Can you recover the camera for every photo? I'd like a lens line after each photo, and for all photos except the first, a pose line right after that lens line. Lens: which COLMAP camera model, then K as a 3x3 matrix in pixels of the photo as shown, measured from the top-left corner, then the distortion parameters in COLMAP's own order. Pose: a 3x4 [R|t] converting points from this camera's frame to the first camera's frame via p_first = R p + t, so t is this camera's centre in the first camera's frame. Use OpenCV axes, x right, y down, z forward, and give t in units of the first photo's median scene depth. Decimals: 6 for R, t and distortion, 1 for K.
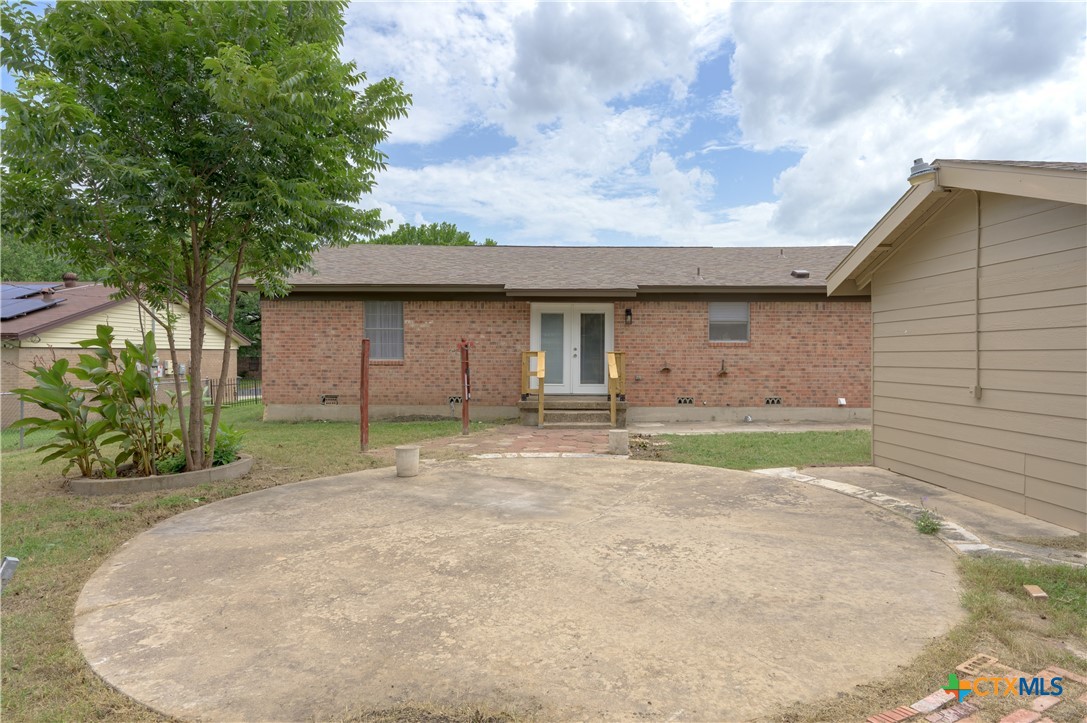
lens RADIAL K [[566.8, 0, 550.5], [0, 566.8, 361.9], [0, 0, 1]] dist [0.003486, 0.000267]
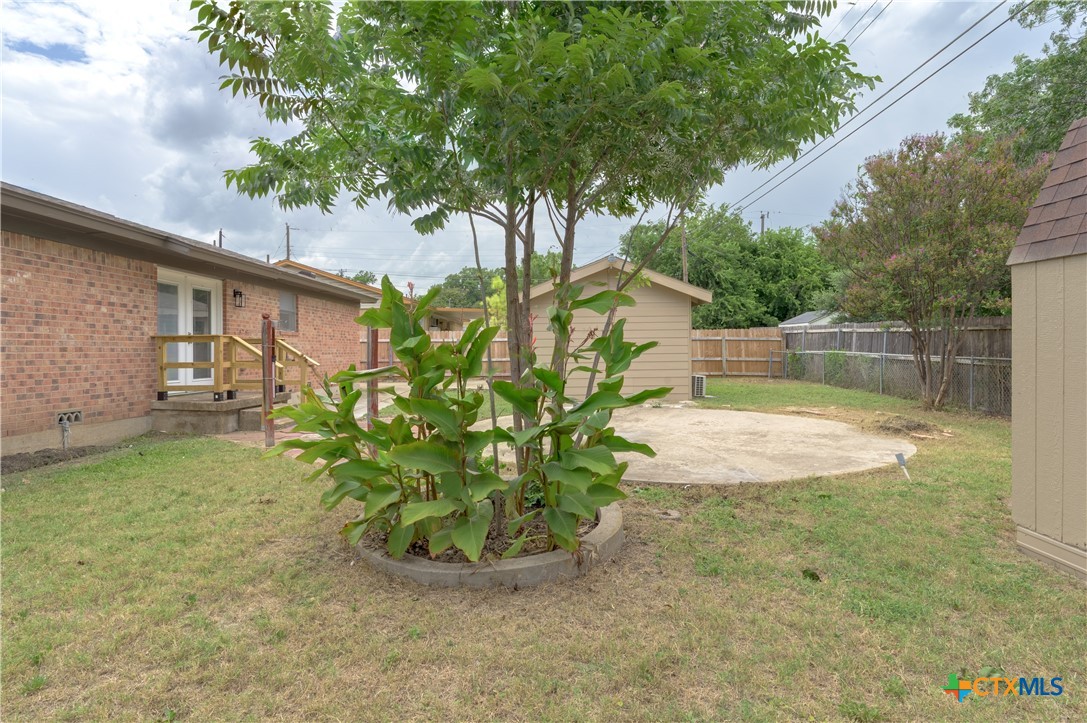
lens RADIAL K [[566.8, 0, 543.1], [0, 566.8, 355.1], [0, 0, 1]] dist [0.003486, 0.000267]
pose [[0.034999, -0.010416, 0.999333, -0.721471], [0.006604, 0.999926, 0.010190, 0.001607], [-0.999366, 0.006243, 0.035065, 0.501653]]
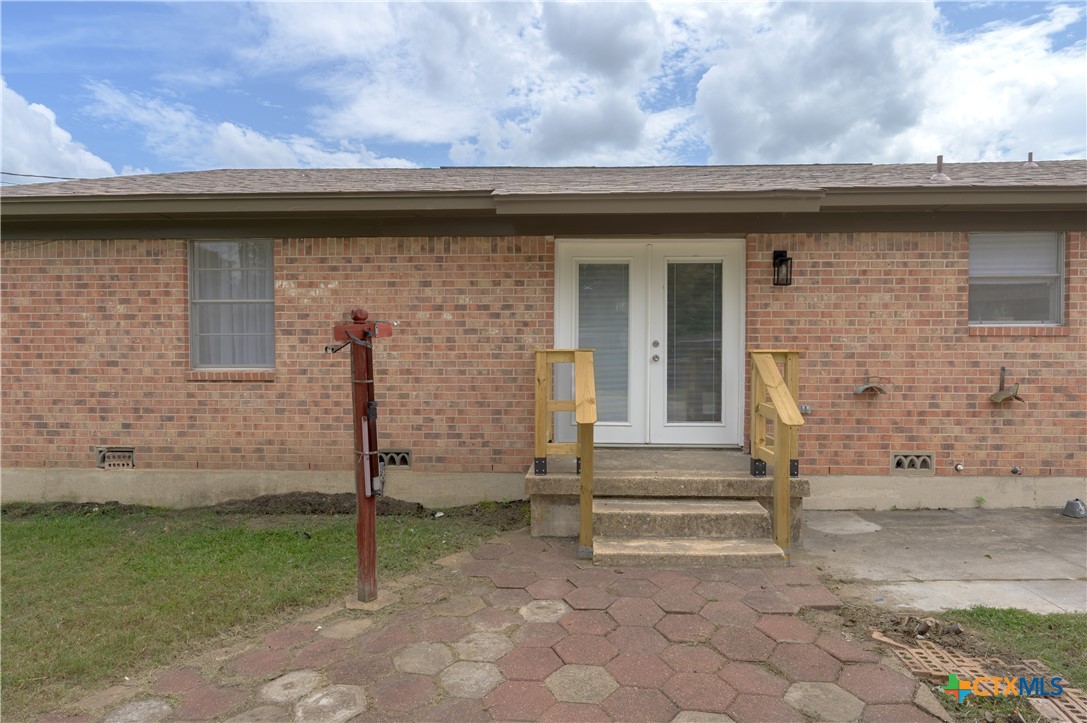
lens RADIAL K [[626.0, 0, 545.3], [0, 626.0, 392.5], [0, 0, 1]] dist [-0.016032, -0.000321]
pose [[0.998805, -0.001500, -0.048846, -0.019336], [0.002477, 0.999798, 0.019964, 0.005420], [0.048806, -0.020061, 0.998607, 0.513289]]
